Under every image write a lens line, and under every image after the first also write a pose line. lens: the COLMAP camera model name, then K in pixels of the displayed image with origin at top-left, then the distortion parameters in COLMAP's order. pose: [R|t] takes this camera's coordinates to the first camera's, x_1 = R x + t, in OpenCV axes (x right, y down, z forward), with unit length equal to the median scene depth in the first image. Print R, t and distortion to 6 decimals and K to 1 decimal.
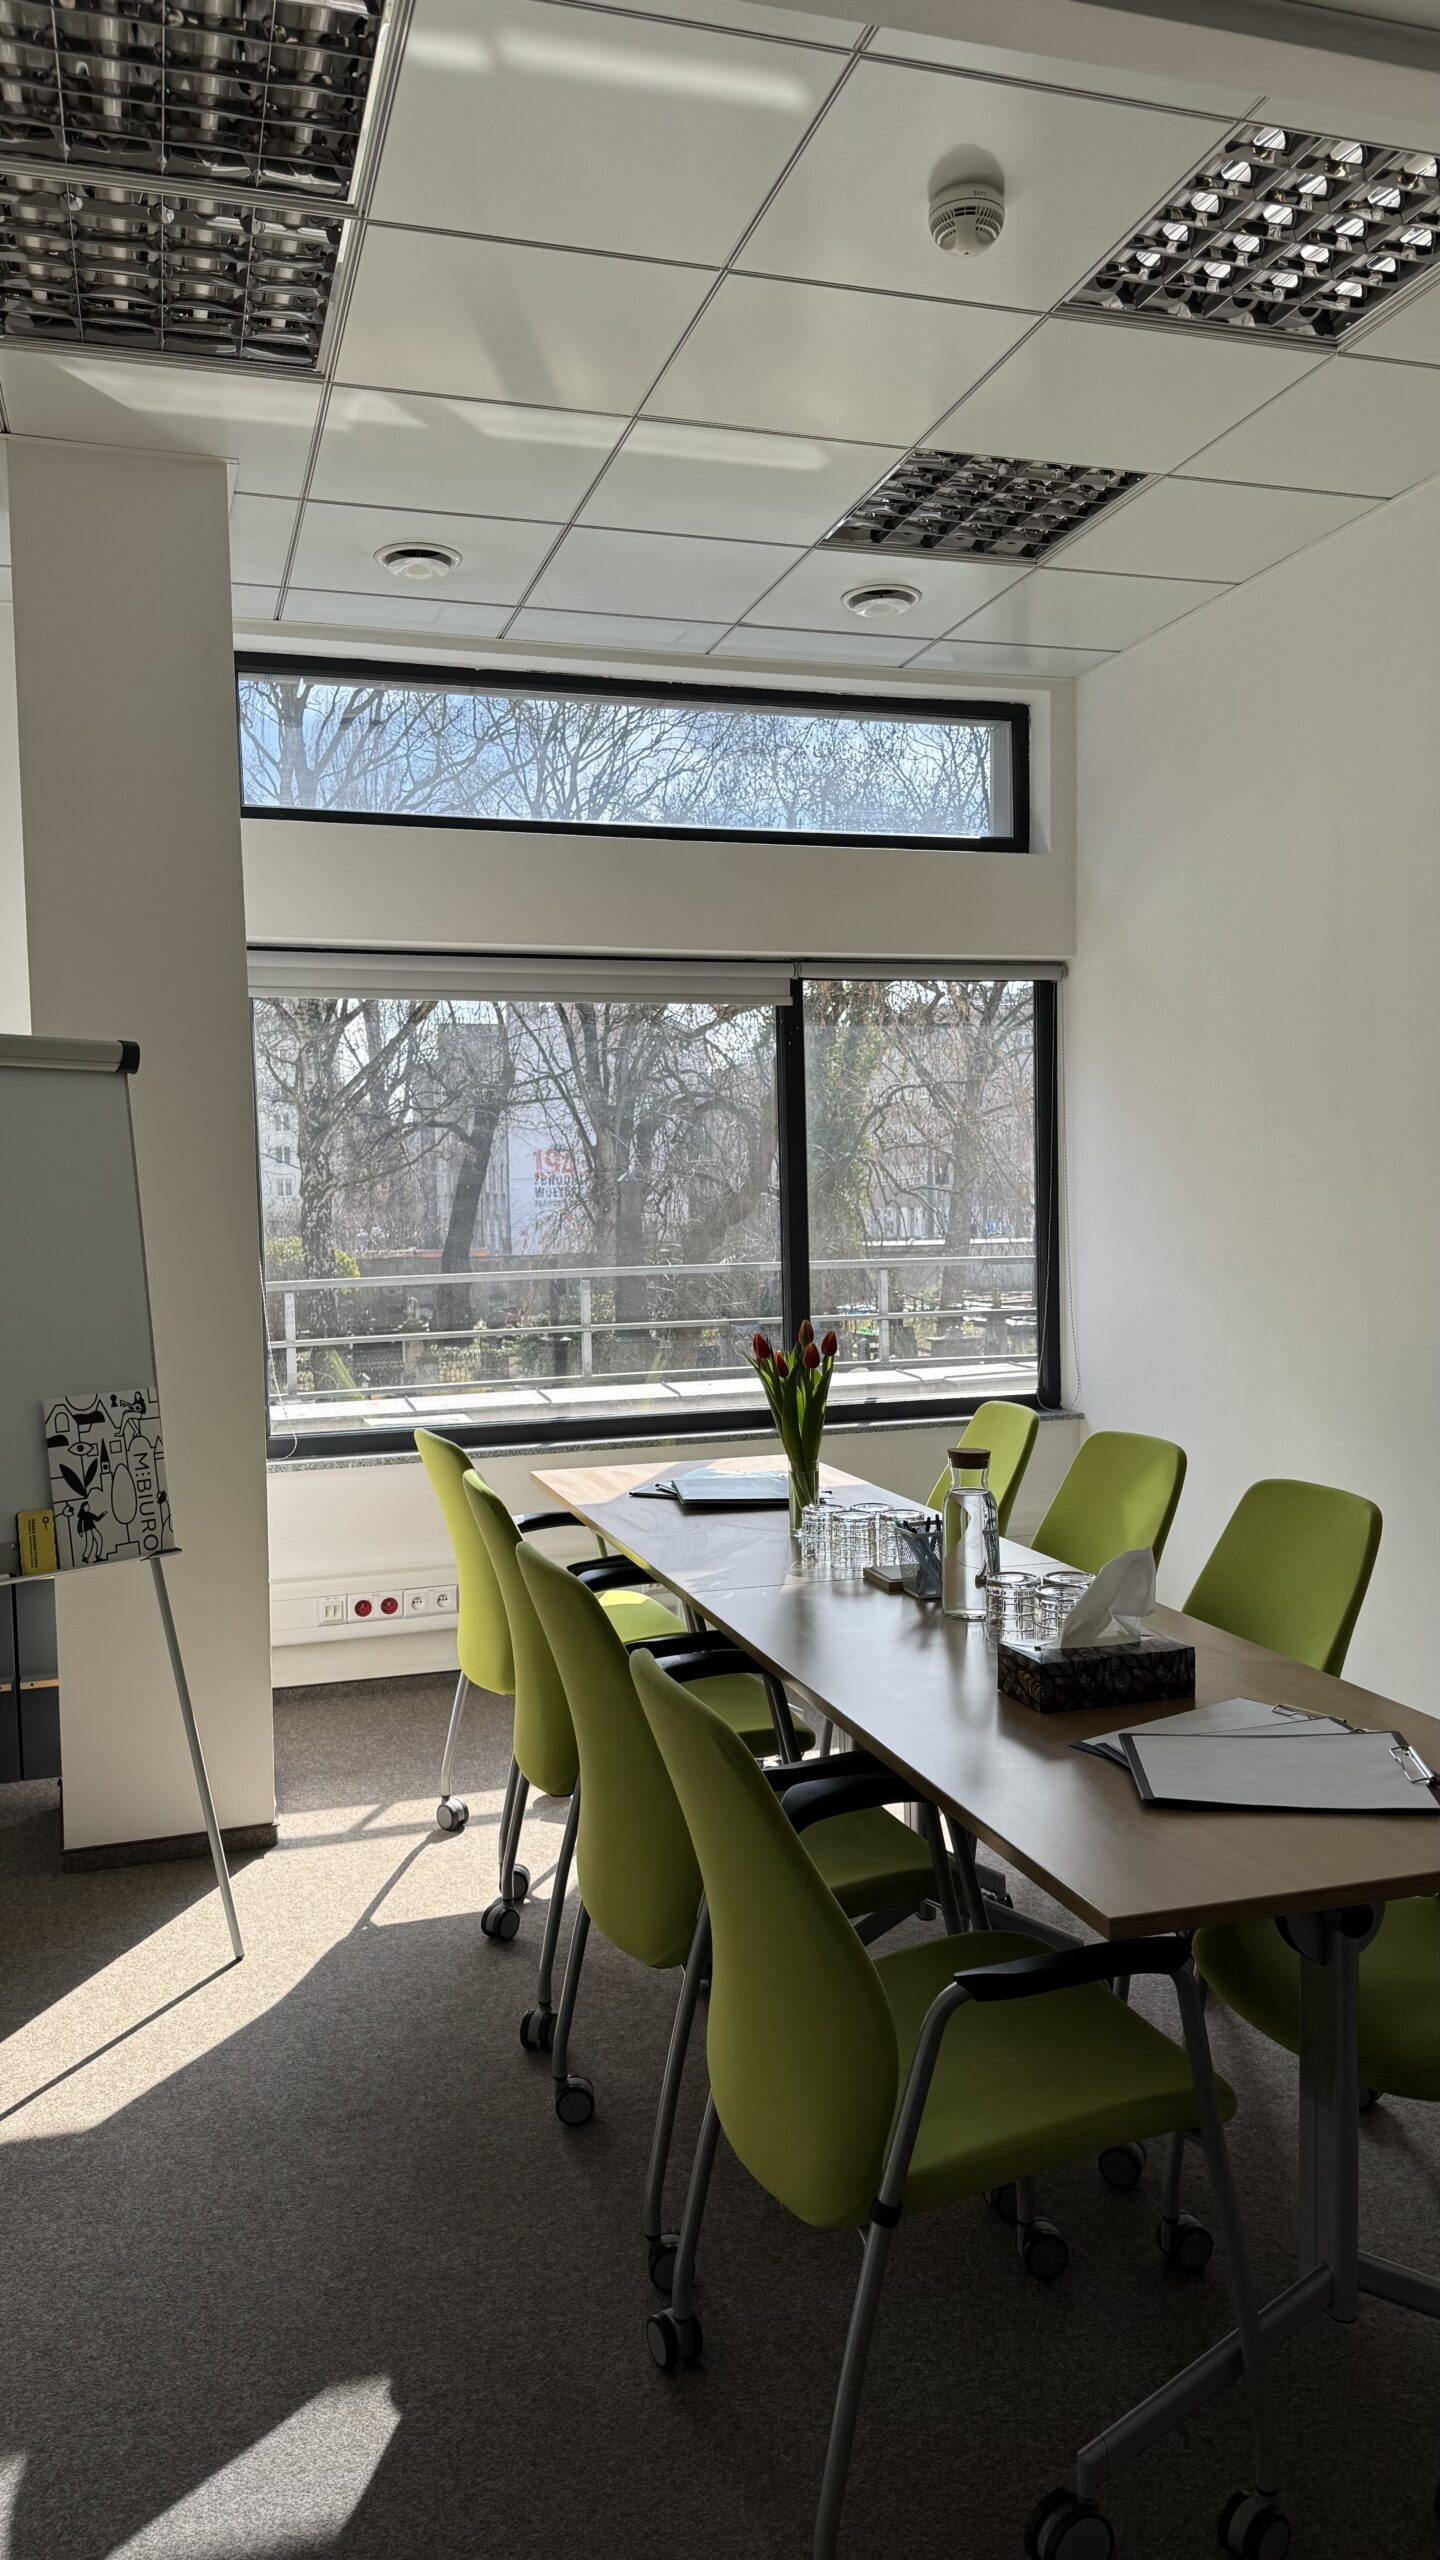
lens RADIAL K [[1828.4, 0, 715.1], [0, 1828.4, 1313.0], [0, 0, 1]] dist [0.069256, -0.153671]
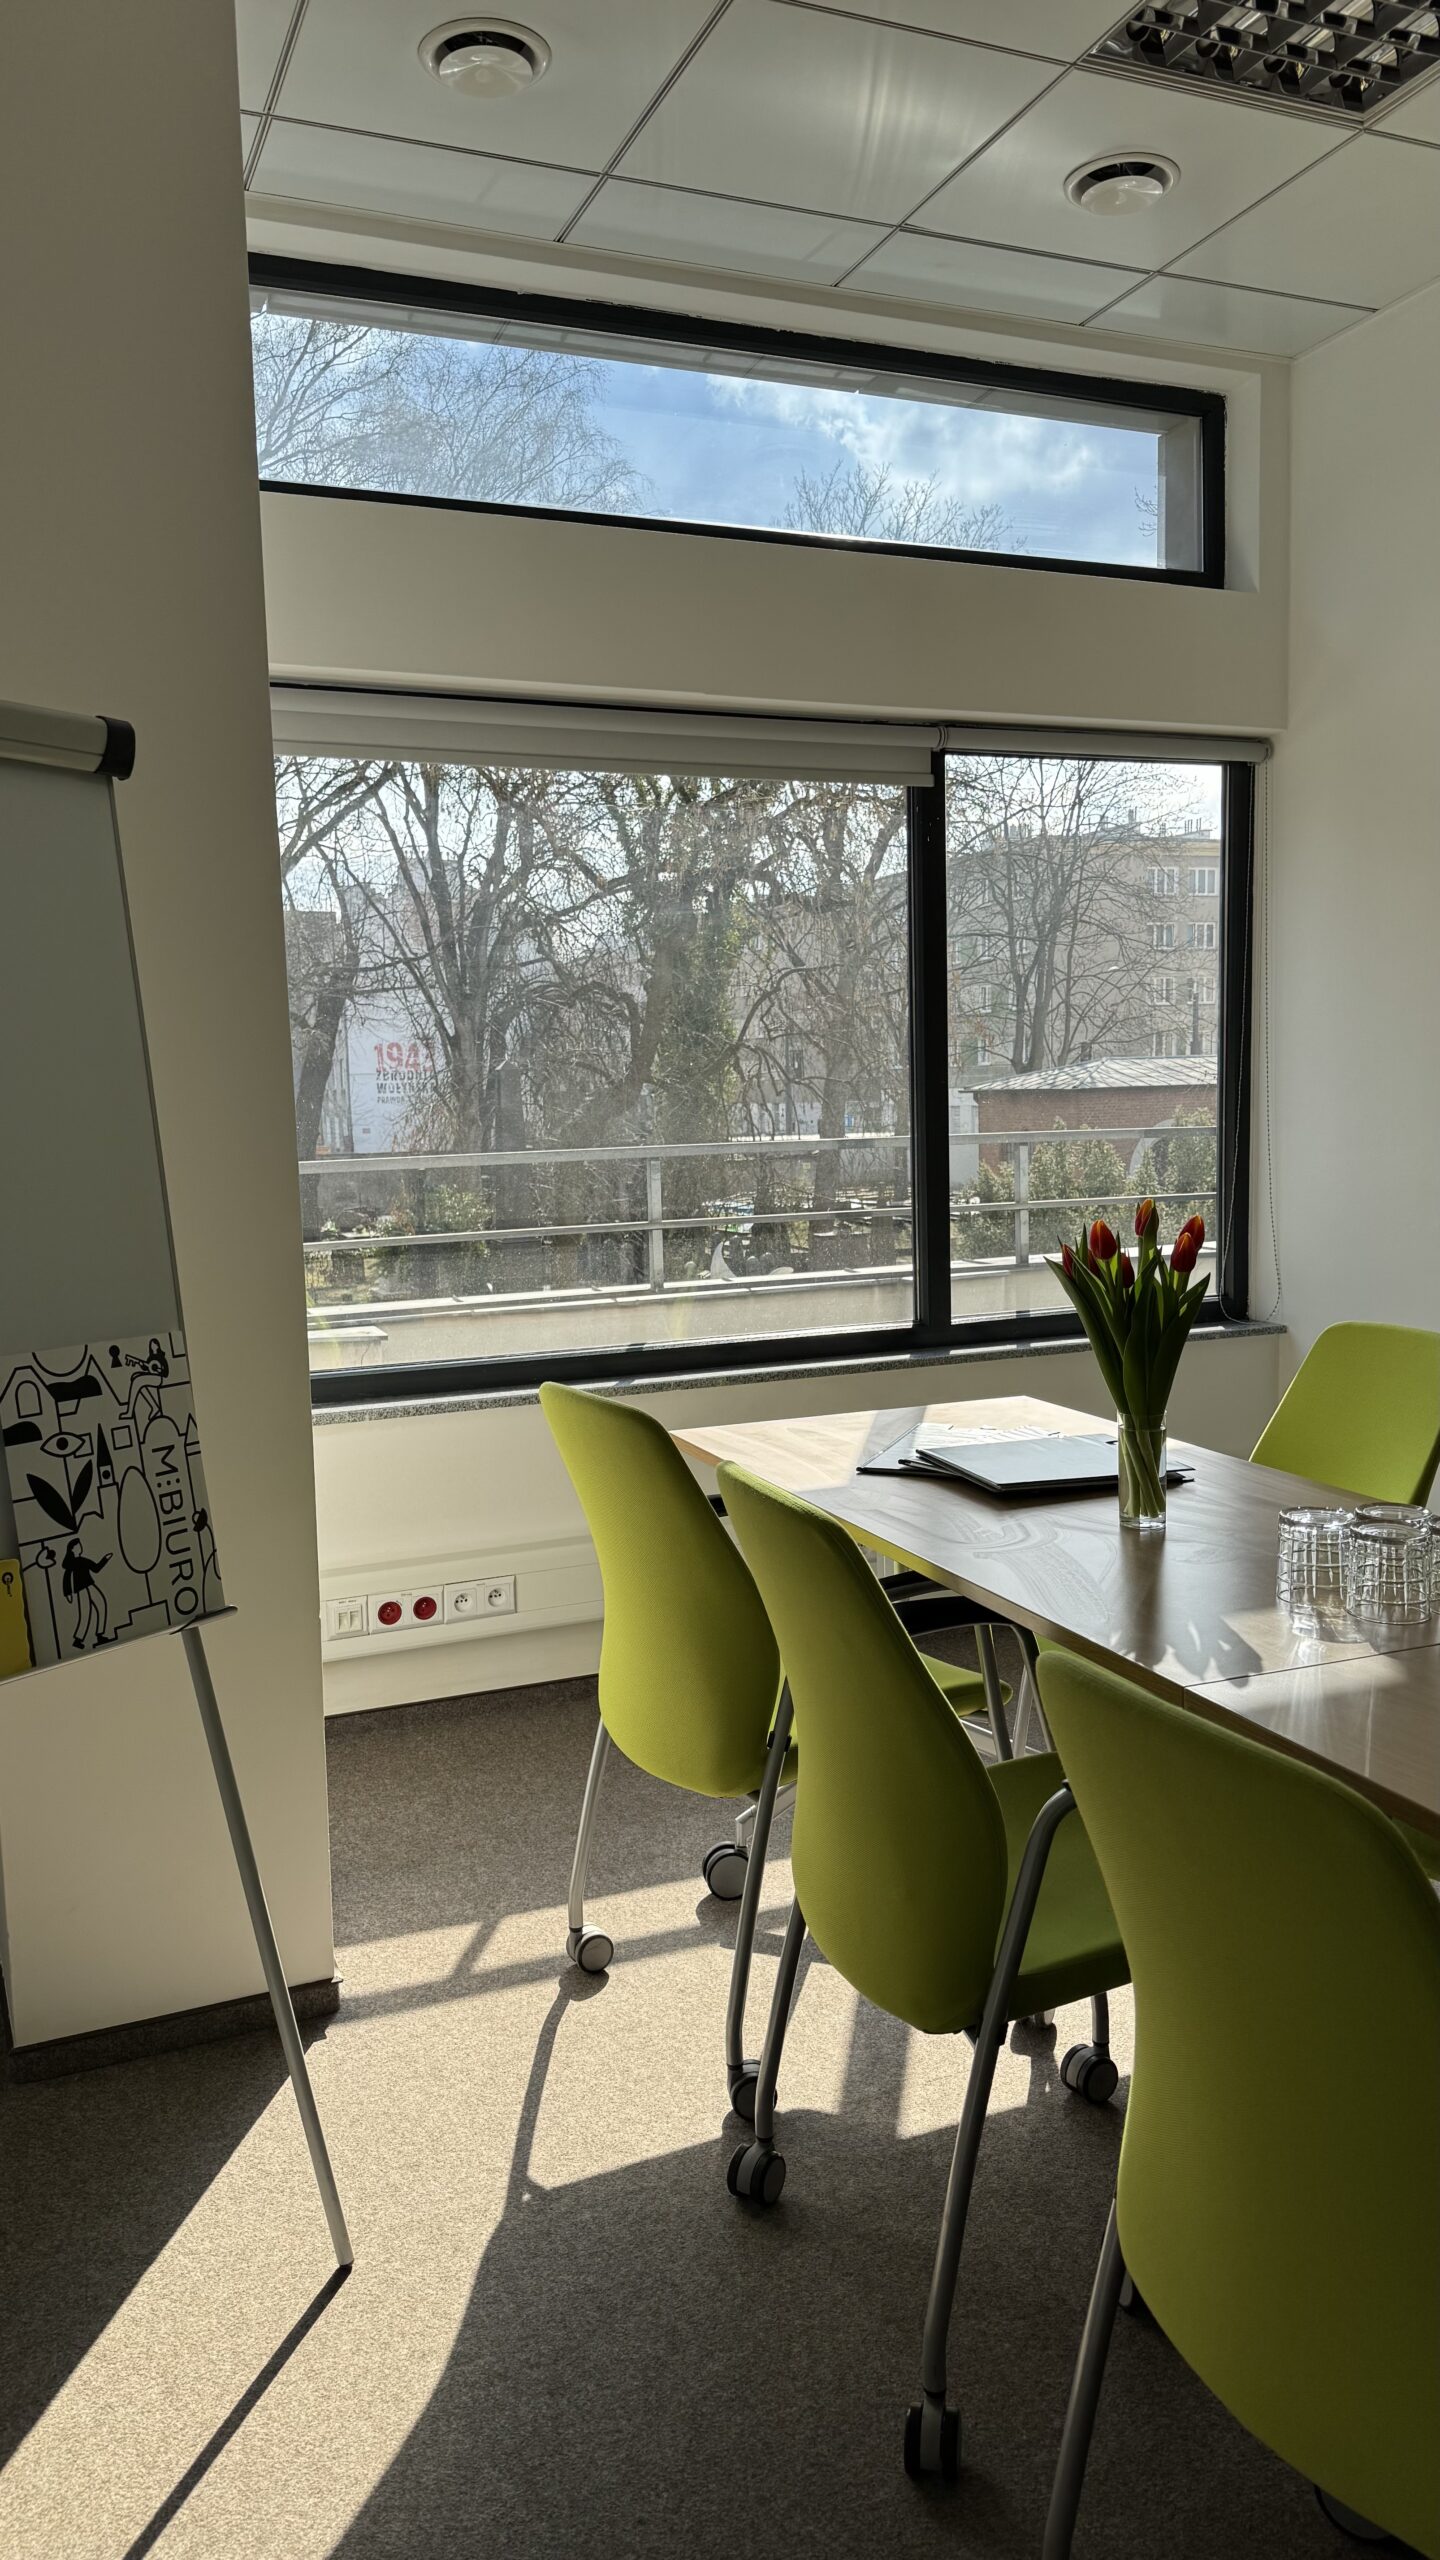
lens RADIAL K [[1828.4, 0, 715.1], [0, 1828.4, 1313.0], [0, 0, 1]] dist [0.069256, -0.153671]
pose [[0.996169, -0.015609, 0.086050, -0.146228], [0.010788, 0.998361, 0.056203, 0.003527], [-0.086787, -0.055060, 0.994704, 0.322321]]
